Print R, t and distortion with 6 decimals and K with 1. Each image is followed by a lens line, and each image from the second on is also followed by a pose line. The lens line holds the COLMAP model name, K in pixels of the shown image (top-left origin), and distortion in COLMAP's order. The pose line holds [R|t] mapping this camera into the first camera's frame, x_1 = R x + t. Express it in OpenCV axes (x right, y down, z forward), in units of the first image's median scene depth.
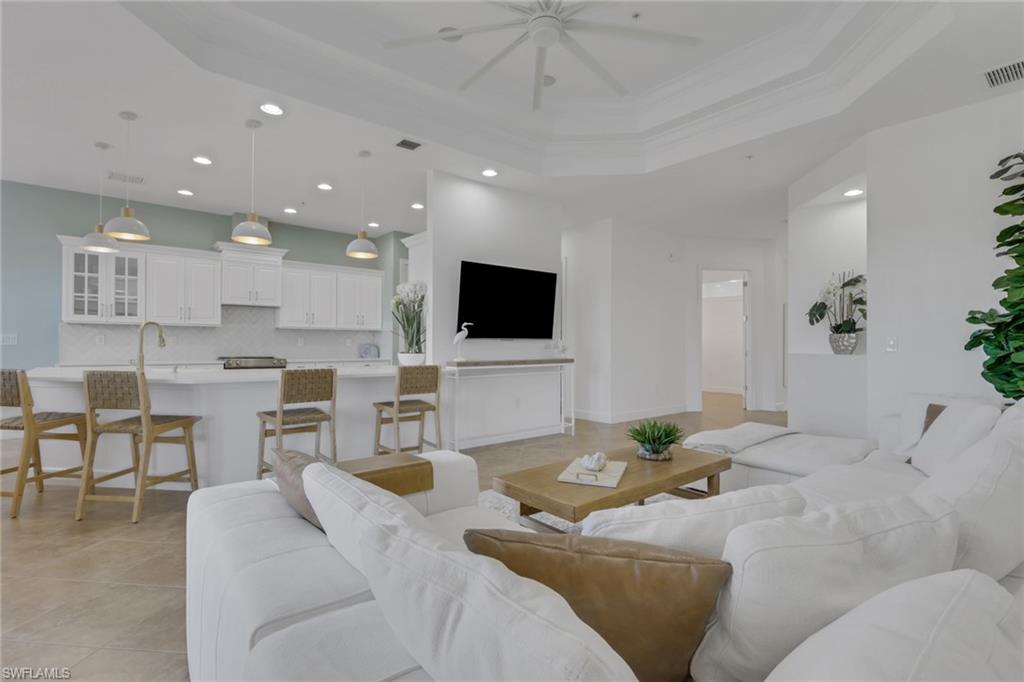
lens RADIAL K [[488.7, 0, 504.9], [0, 488.7, 343.6], [0, 0, 1]] dist [-0.003696, -0.001151]
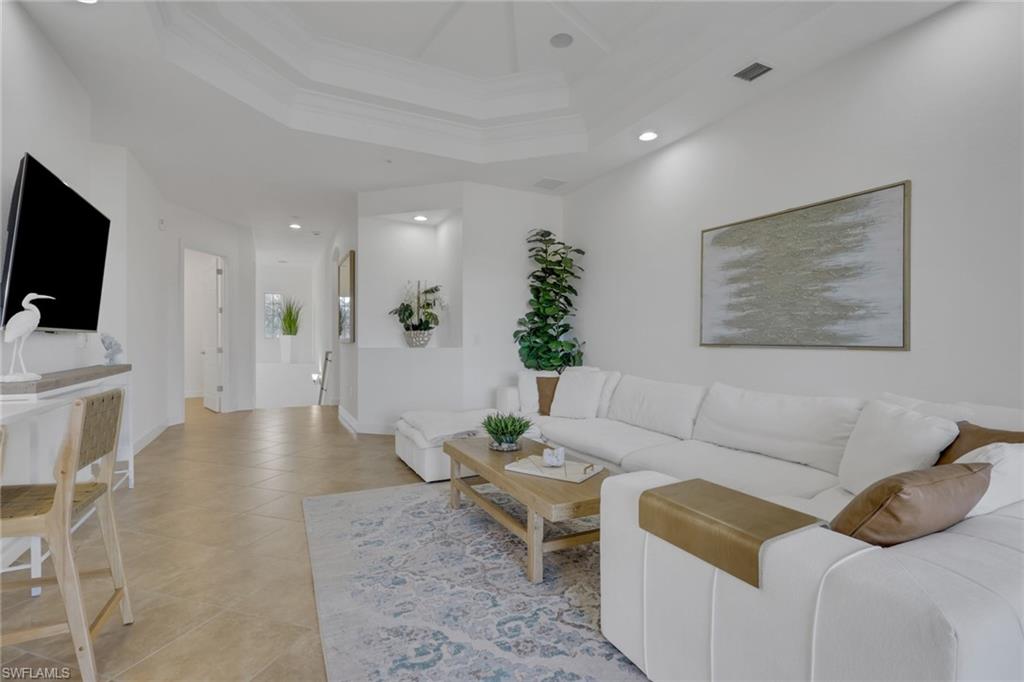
lens RADIAL K [[488.7, 0, 518.4], [0, 488.7, 344.1], [0, 0, 1]] dist [-0.003696, -0.001151]
pose [[0.189621, -0.011345, 0.981792, -0.434957], [0.000961, 0.999935, 0.011369, -0.000830], [-0.981857, -0.001212, 0.189620, 0.478089]]
